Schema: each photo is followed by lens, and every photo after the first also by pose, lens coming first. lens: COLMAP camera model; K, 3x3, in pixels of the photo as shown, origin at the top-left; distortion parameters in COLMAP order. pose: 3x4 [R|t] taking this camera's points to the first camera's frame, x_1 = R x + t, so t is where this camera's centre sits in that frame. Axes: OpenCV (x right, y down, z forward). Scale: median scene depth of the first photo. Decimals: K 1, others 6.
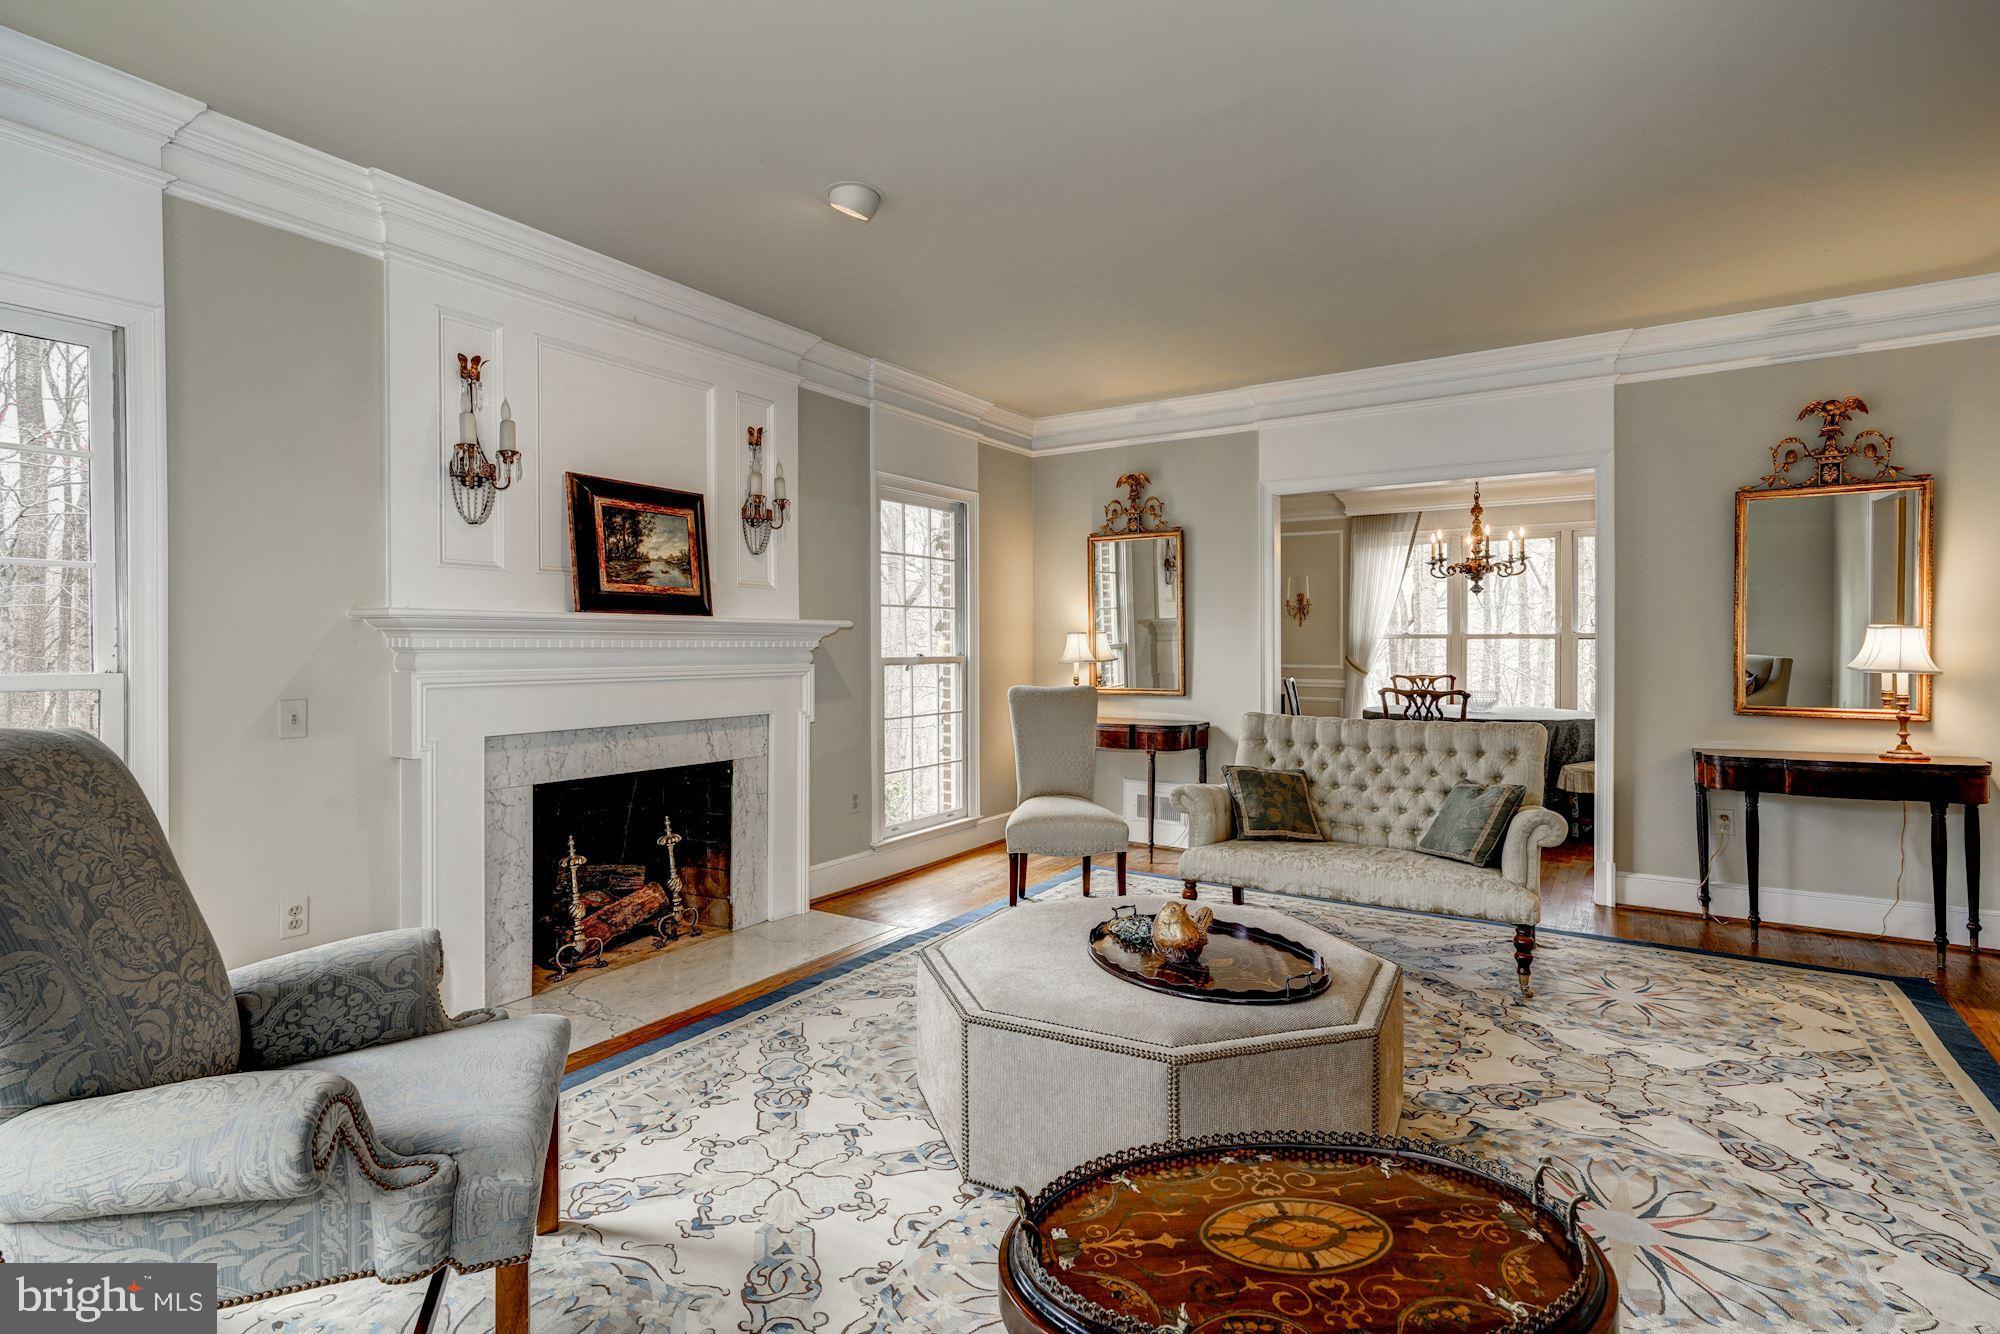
lens RADIAL K [[986.5, 0, 990.4], [0, 986.5, 661.2], [0, 0, 1]] dist [0.001379, 0.001293]
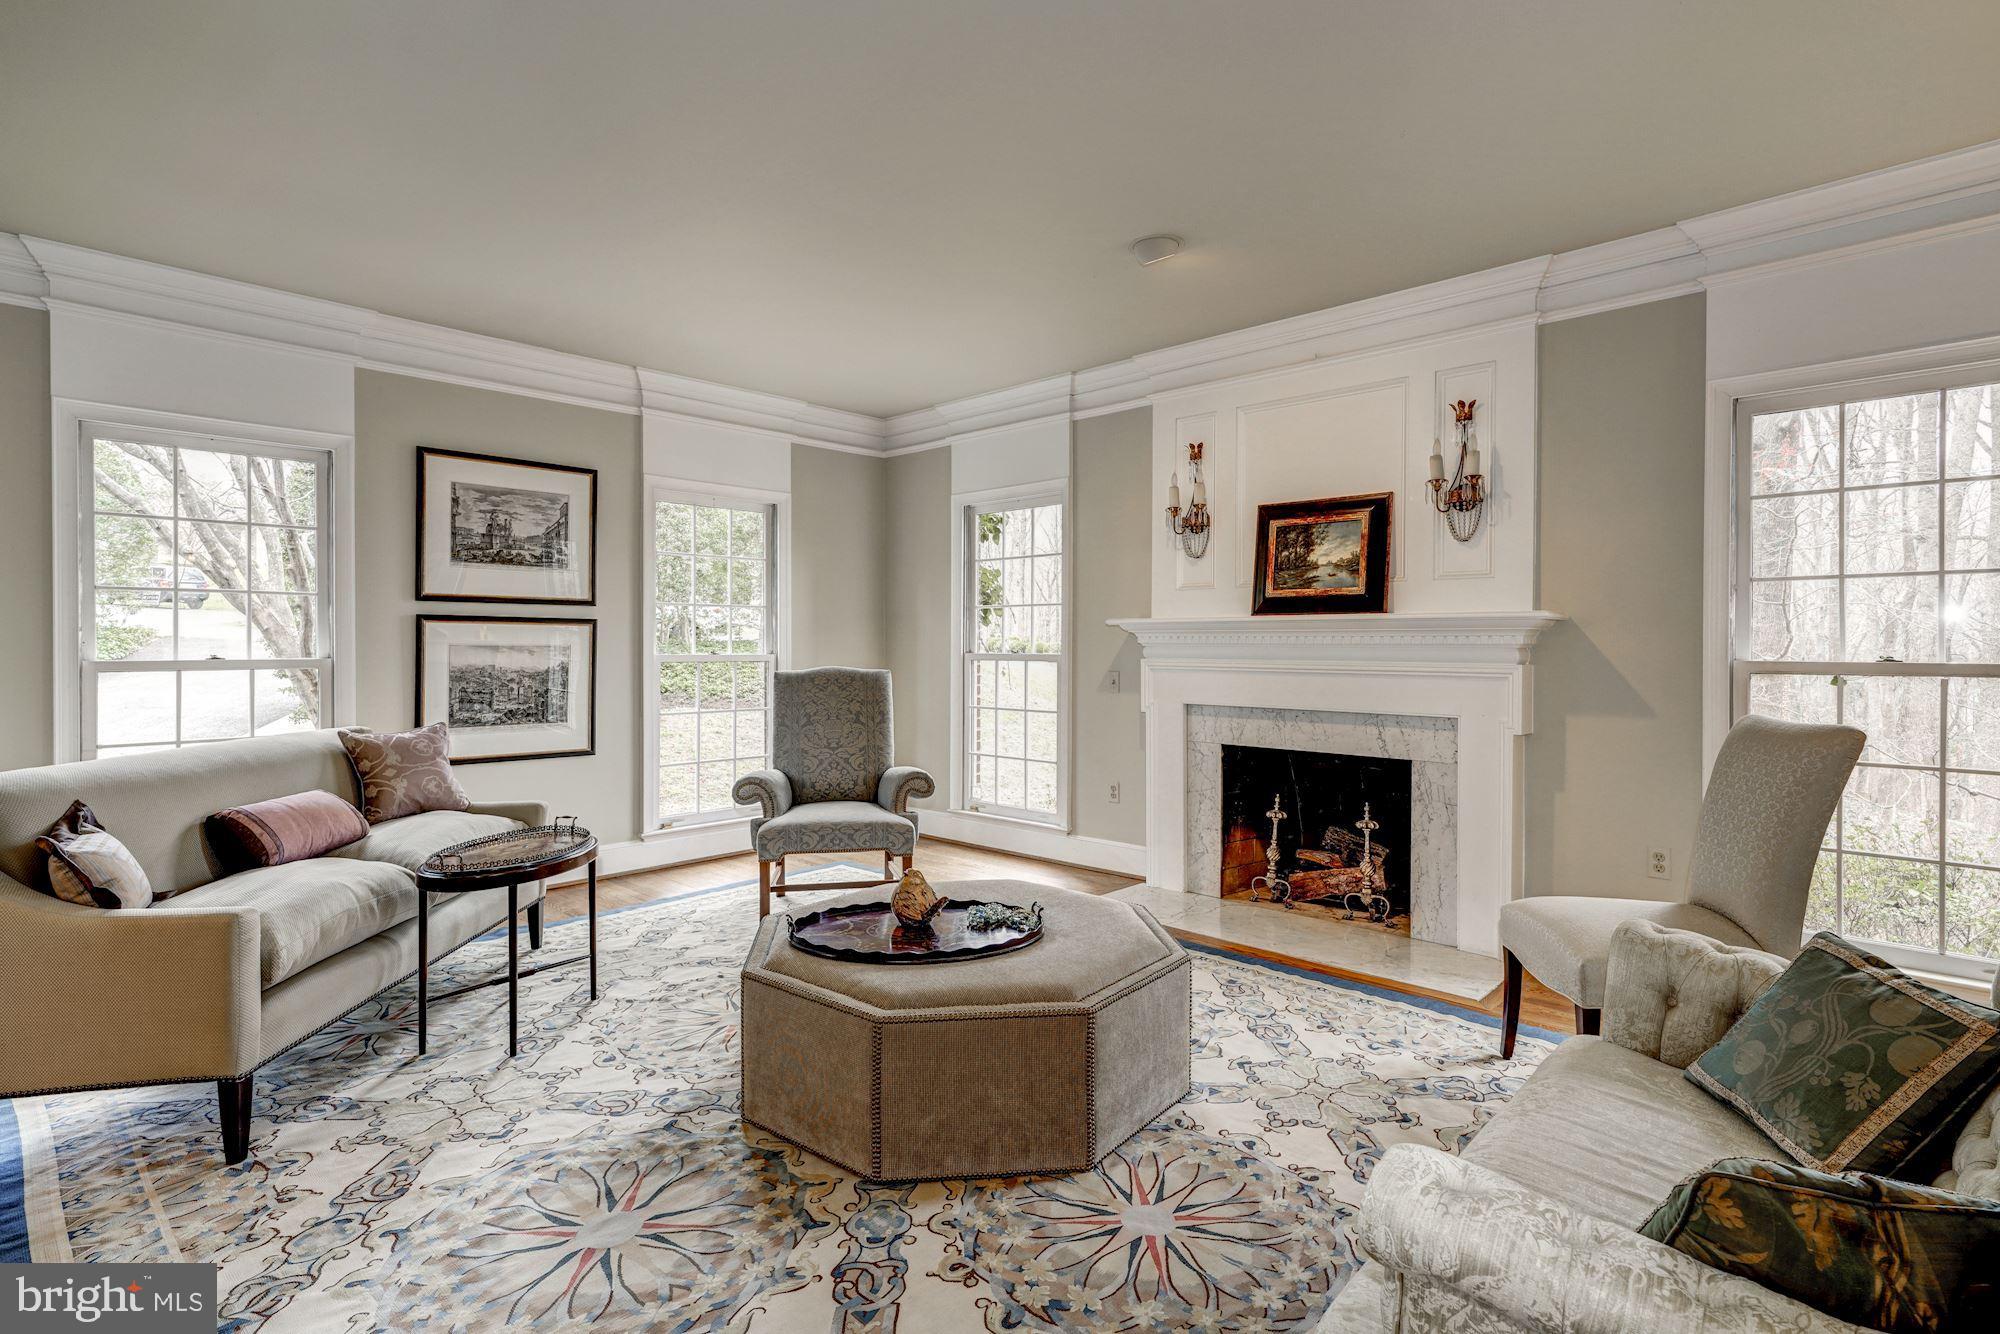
lens RADIAL K [[986.5, 0, 988.5], [0, 986.5, 655.7], [0, 0, 1]] dist [0.001379, 0.001293]
pose [[-0.193015, 0.018611, -0.981019, 0.838134], [-0.012927, 0.999685, 0.021509, -0.019386], [0.981111, 0.016833, -0.192713, 0.851603]]
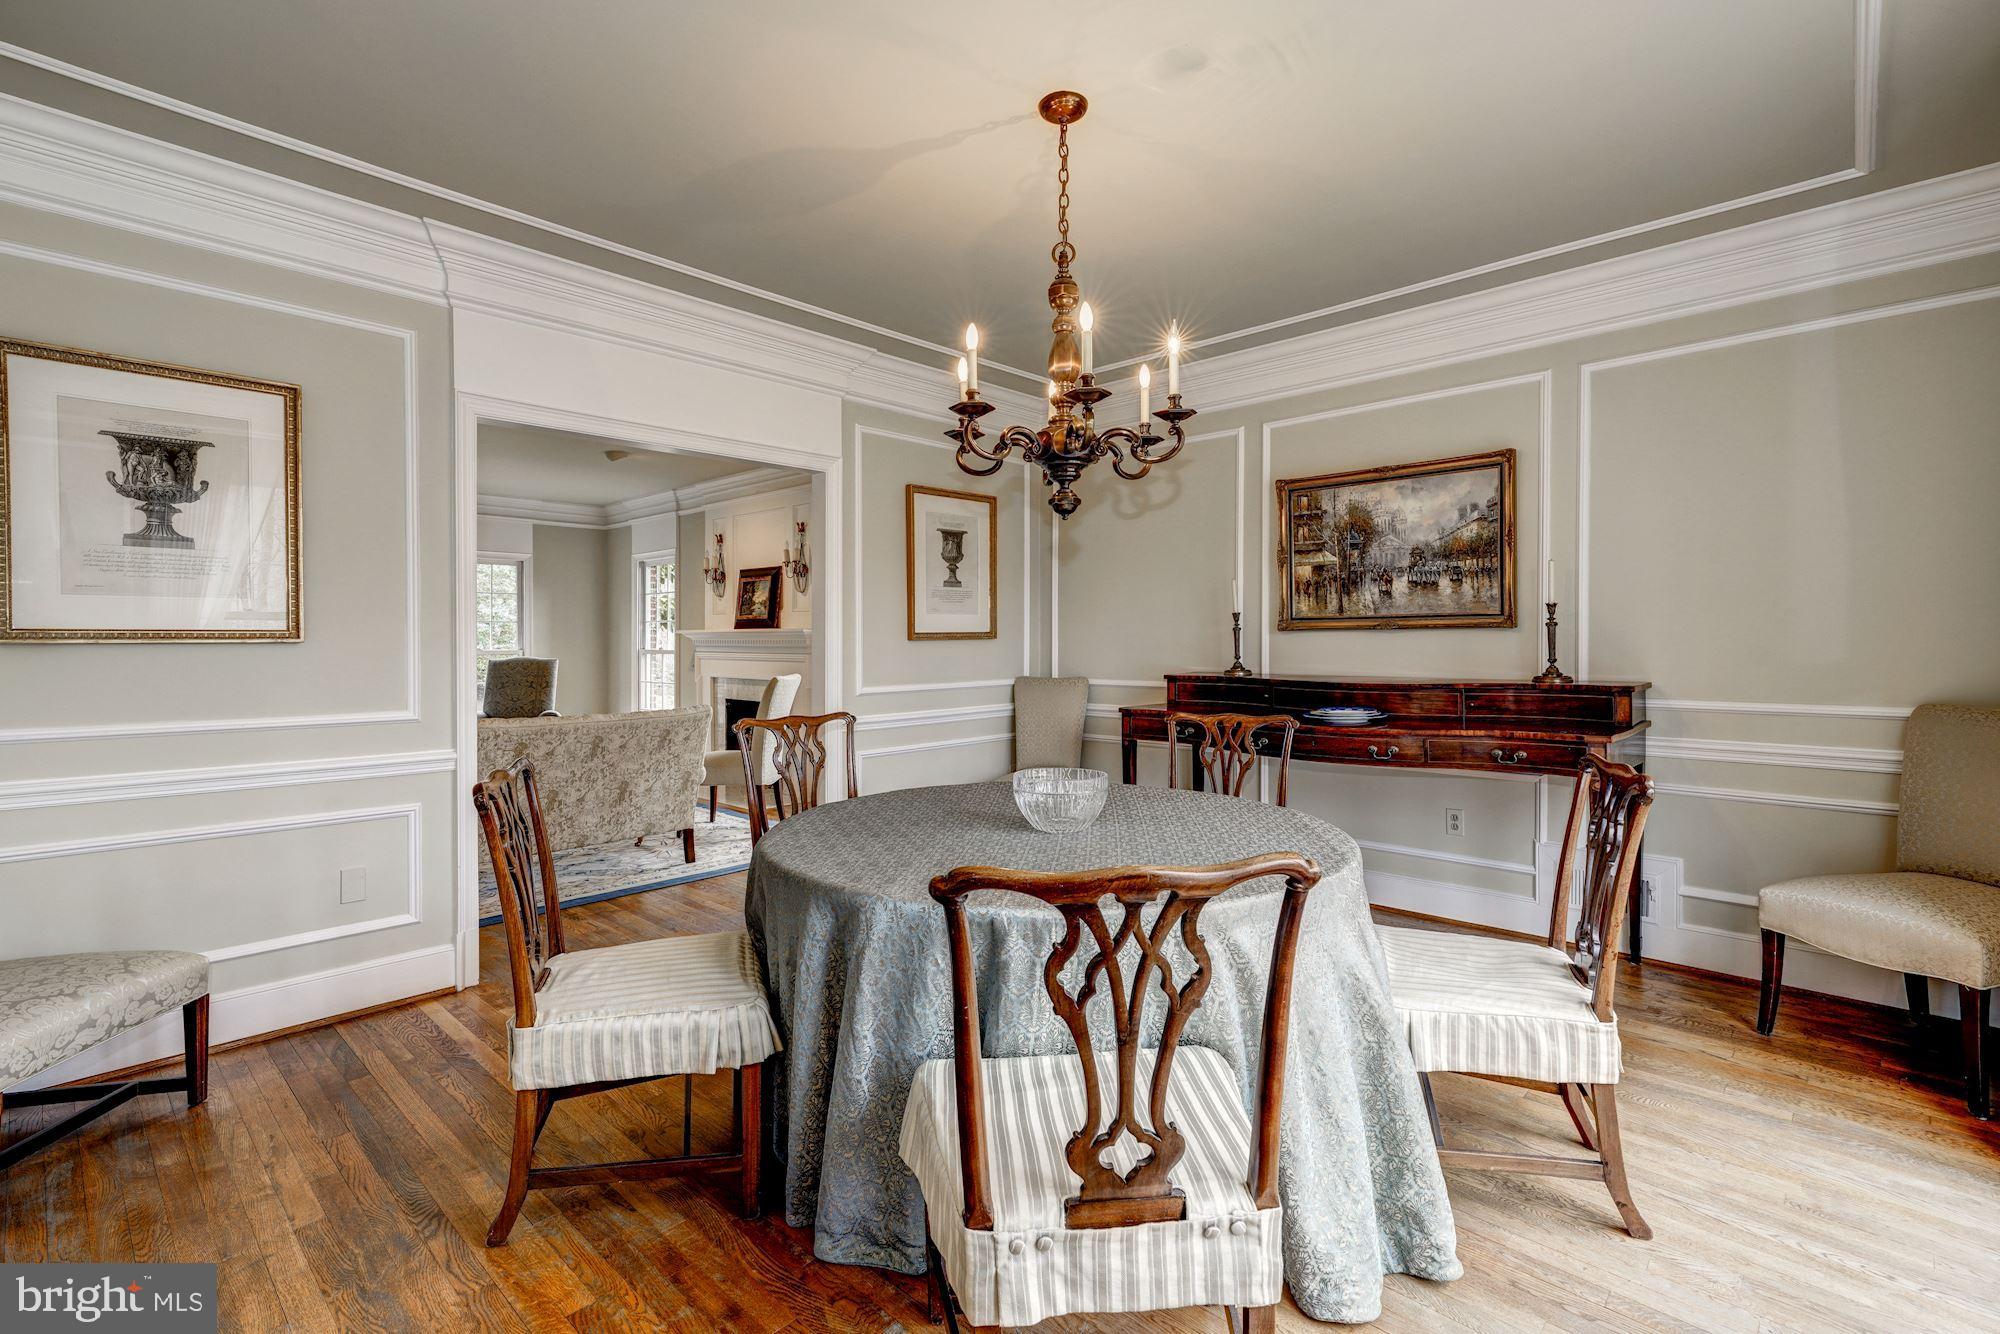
lens RADIAL K [[915.3, 0, 1001.9], [0, 915.3, 658.6], [0, 0, 1]] dist [0.001327, 0.000037]
pose [[-0.173628, 0.021696, -0.984572, 1.531614], [-0.012654, 0.999626, 0.024259, -0.037131], [0.984730, 0.016671, -0.173289, 1.881462]]
